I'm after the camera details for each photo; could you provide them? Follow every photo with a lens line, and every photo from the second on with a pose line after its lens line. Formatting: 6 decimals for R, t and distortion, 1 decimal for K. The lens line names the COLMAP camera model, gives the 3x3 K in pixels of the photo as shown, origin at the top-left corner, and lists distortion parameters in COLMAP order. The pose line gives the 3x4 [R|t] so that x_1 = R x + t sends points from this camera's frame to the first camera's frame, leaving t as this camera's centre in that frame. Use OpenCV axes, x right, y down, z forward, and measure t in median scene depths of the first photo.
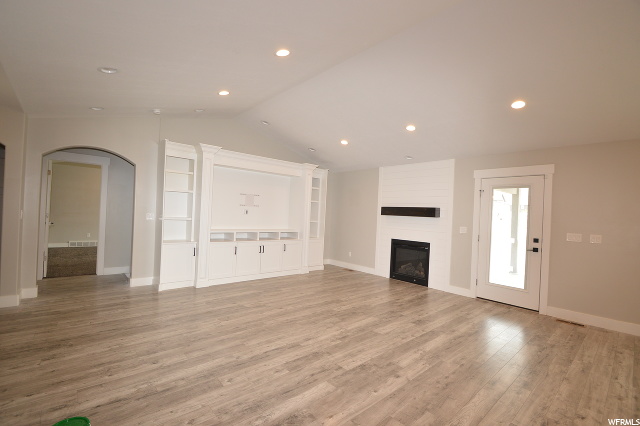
lens RADIAL K [[287.6, 0, 320.7], [0, 287.6, 211.9], [0, 0, 1]] dist [-0.017955, -0.000858]
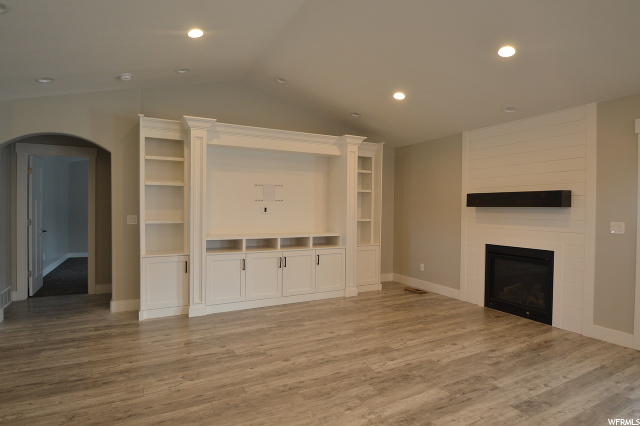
lens RADIAL K [[351.3, 0, 317.8], [0, 351.3, 211.6], [0, 0, 1]] dist [-0.022028, -0.009903]
pose [[0.969109, -0.034354, -0.244227, 0.101975], [0.036792, 0.999308, 0.005424, 0.006754], [0.243872, -0.014242, 0.969703, 0.222710]]
